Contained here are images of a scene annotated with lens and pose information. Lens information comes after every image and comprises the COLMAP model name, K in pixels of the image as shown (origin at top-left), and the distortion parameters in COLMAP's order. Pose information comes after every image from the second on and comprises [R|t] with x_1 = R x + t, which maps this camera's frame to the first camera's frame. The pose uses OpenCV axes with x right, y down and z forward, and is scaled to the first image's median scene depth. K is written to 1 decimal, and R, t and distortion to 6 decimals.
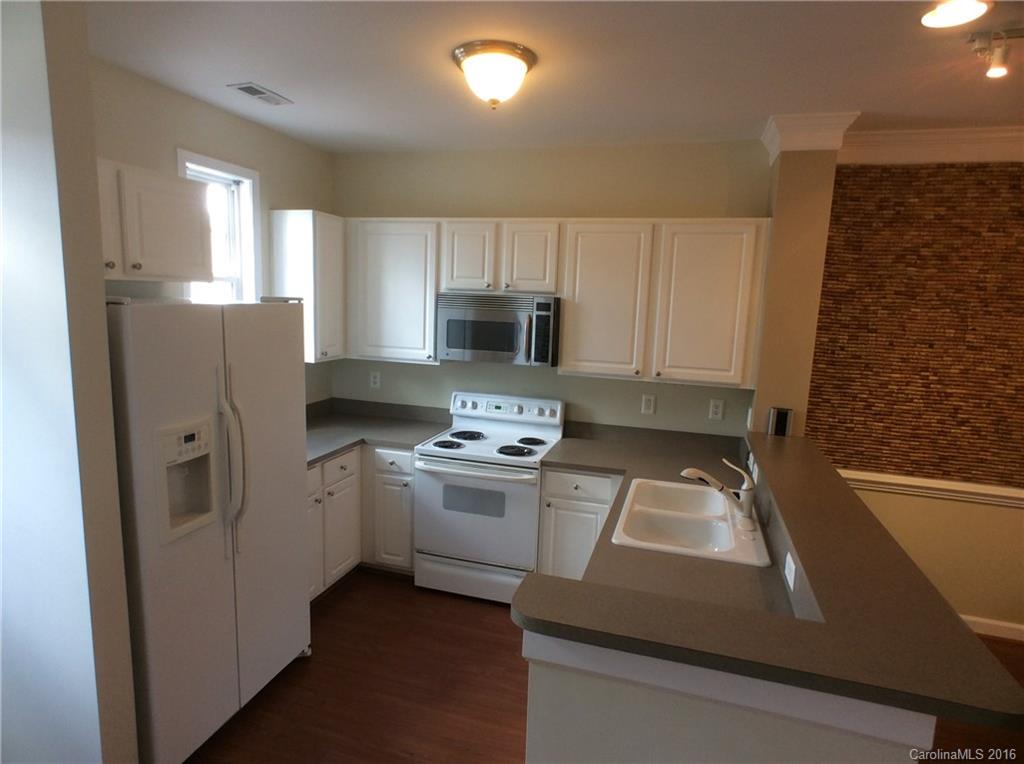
lens RADIAL K [[575.7, 0, 511.7], [0, 575.7, 386.7], [0, 0, 1]] dist [-0.014016, 0.003483]
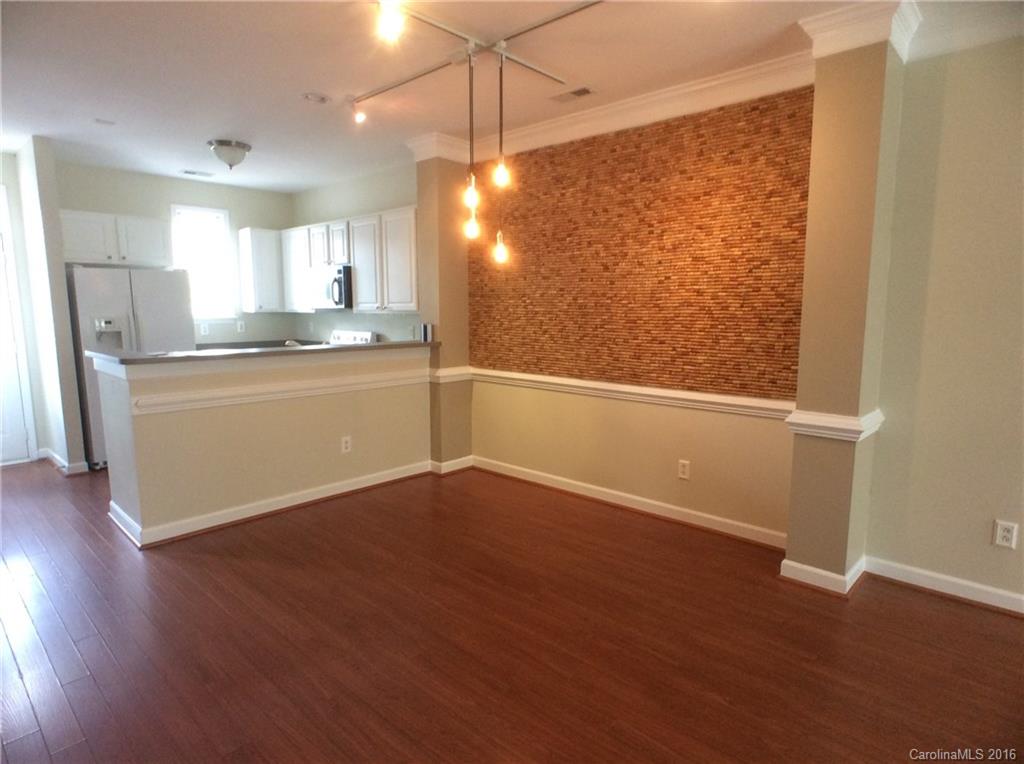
lens RADIAL K [[575.7, 0, 511.4], [0, 575.7, 380.0], [0, 0, 1]] dist [-0.014016, 0.003483]
pose [[0.901899, 0.018000, -0.431571, 1.323680], [-0.034556, 0.998936, -0.030552, 0.225534], [0.430562, 0.042468, 0.901561, -0.297325]]
